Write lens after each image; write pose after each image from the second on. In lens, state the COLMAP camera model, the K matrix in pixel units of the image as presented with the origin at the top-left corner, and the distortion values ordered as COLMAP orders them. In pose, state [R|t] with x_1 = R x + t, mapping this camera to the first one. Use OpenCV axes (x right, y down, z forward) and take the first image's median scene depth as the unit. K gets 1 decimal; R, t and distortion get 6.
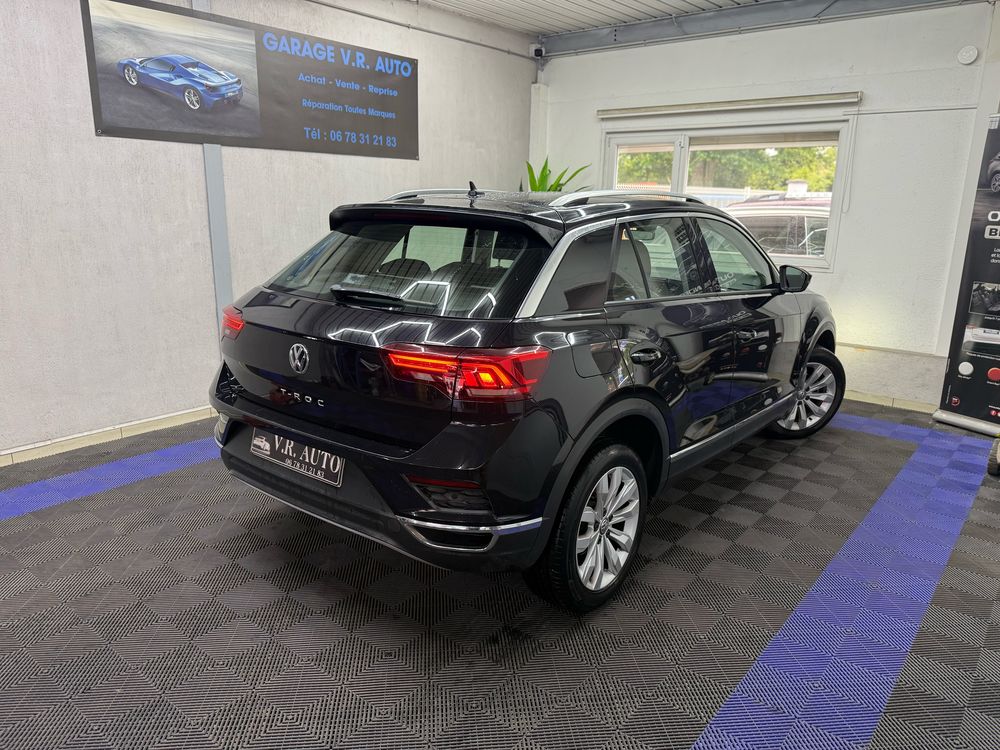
lens RADIAL K [[709.0, 0, 500.6], [0, 709.0, 380.6], [0, 0, 1]] dist [-0.003671, -0.002246]
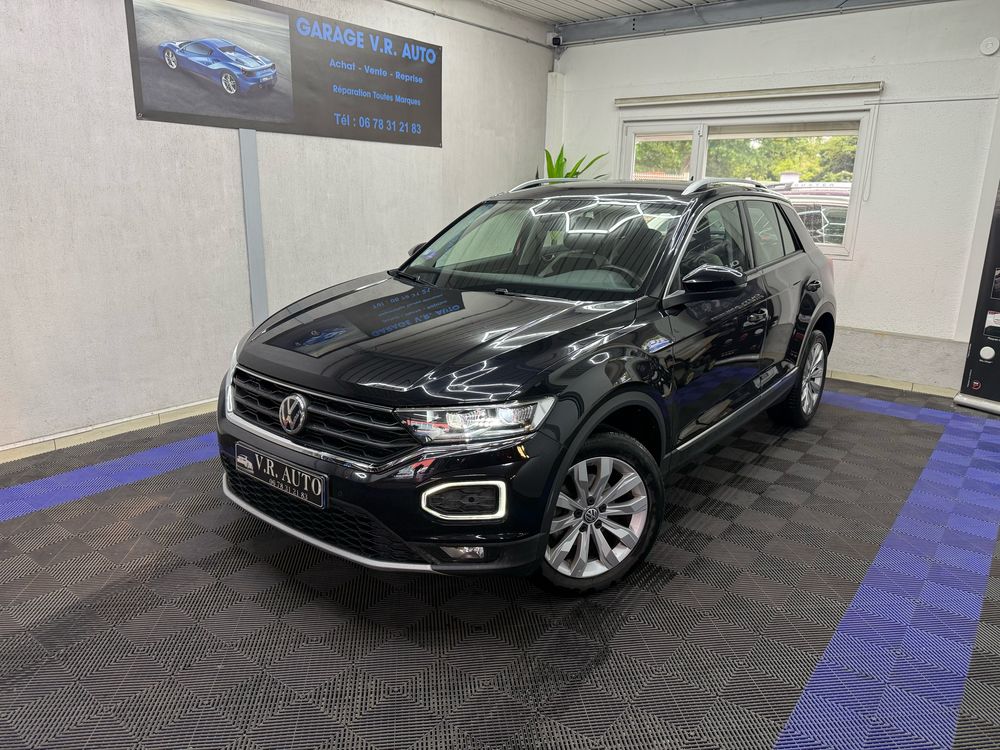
lens RADIAL K [[708.5, 0, 500.9], [0, 708.5, 377.6], [0, 0, 1]] dist [-0.000883, -0.004204]
pose [[0.999689, -0.003203, 0.024730, -0.076805], [0.003017, 0.999967, 0.007554, 0.009299], [-0.024753, -0.007477, 0.999666, -0.007623]]
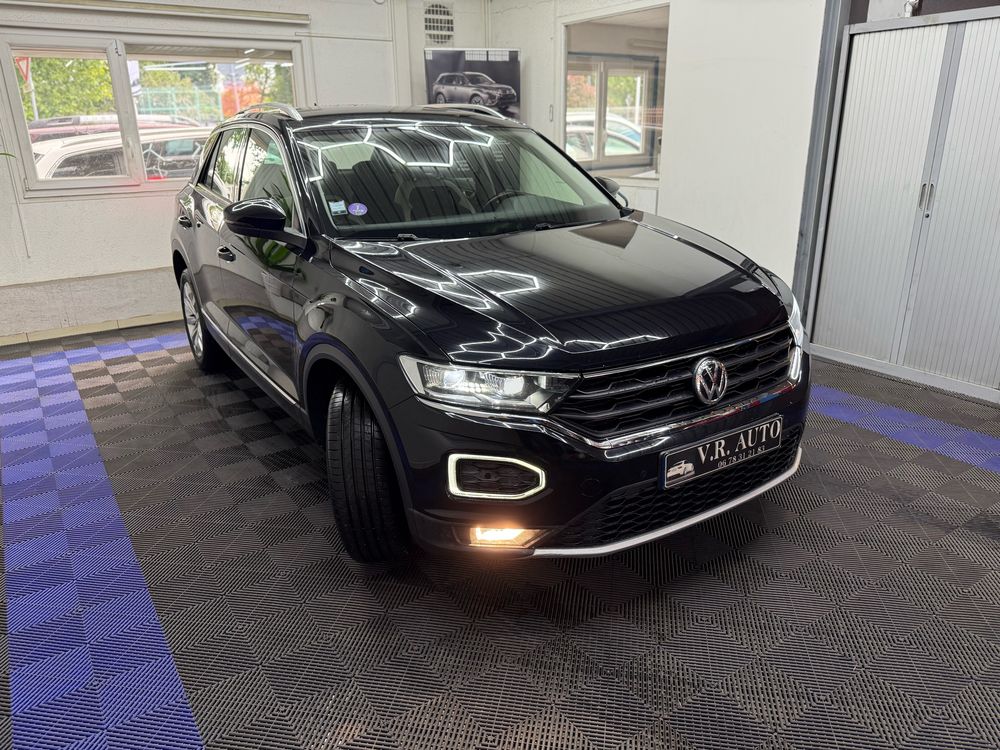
lens RADIAL K [[709.0, 0, 500.6], [0, 709.0, 380.6], [0, 0, 1]] dist [-0.003671, -0.002246]
pose [[0.295749, -0.336385, 0.894079, -0.660986], [0.254966, 0.929791, 0.265482, -0.113846], [-0.920611, 0.149444, 0.360752, 0.484135]]
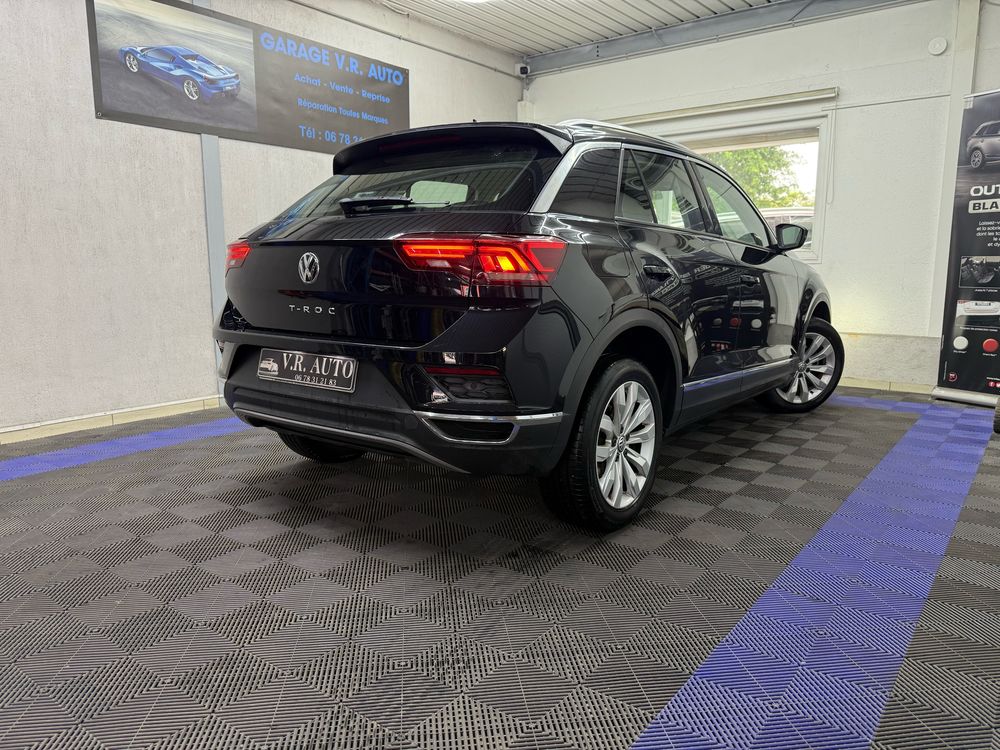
lens RADIAL K [[709.8, 0, 498.1], [0, 709.8, 375.5], [0, 0, 1]] dist [-0.000382, -0.004567]
pose [[0.999531, -0.022304, 0.021001, -0.024026], [0.024129, 0.995549, -0.091106, 0.111540], [-0.018876, 0.091570, 0.995620, 0.012831]]
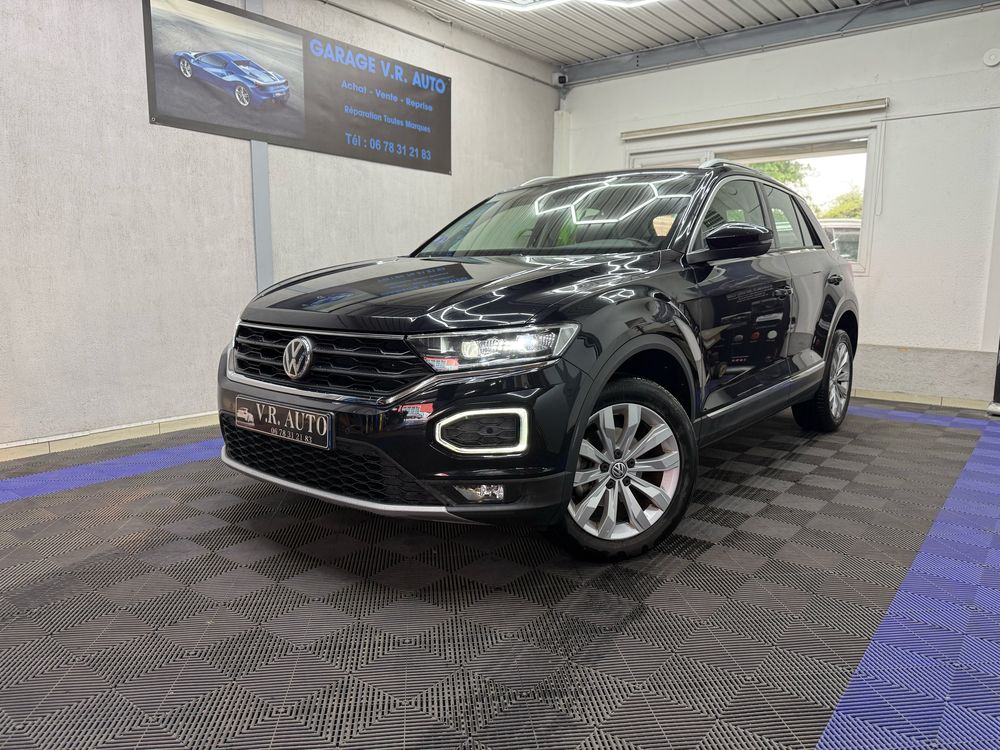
lens RADIAL K [[709.6, 0, 500.0], [0, 709.6, 375.0], [0, 0, 1]] dist [0.002281, -0.008664]
pose [[0.999824, -0.012623, 0.013906, -0.084625], [0.014018, 0.994350, -0.105221, 0.106138], [-0.012499, 0.105398, 0.994352, 0.030653]]
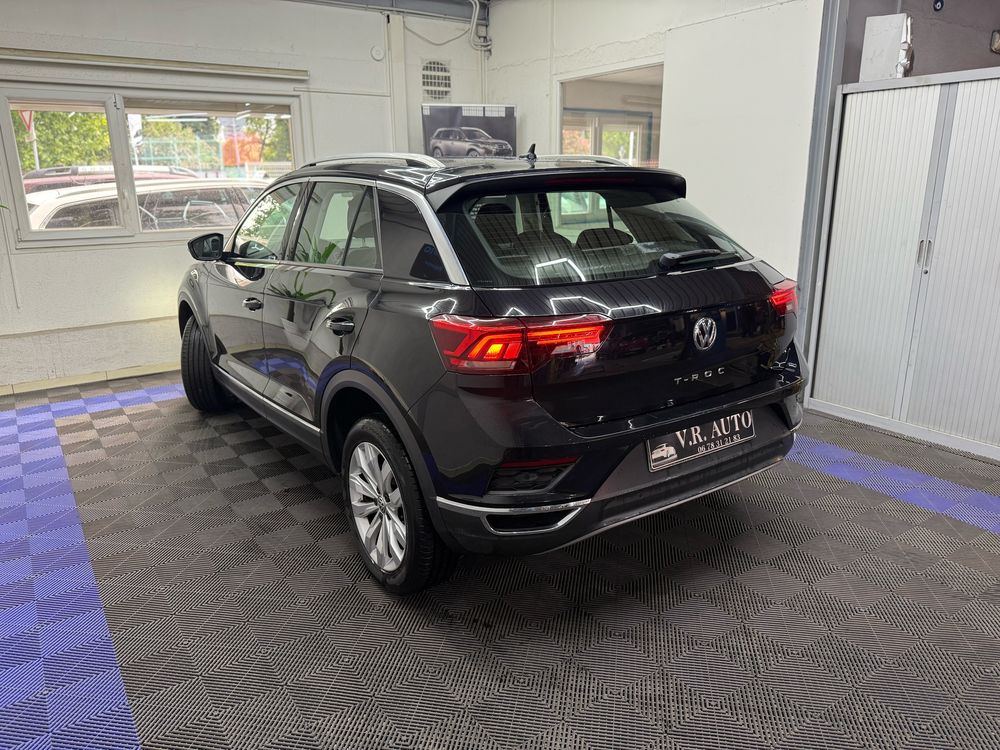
lens RADIAL K [[709.0, 0, 500.6], [0, 709.0, 380.6], [0, 0, 1]] dist [-0.003671, -0.002246]
pose [[0.290363, -0.277980, 0.915651, -0.640935], [0.250176, 0.945648, 0.207753, -0.121353], [-0.923635, 0.168750, 0.344125, 0.489294]]
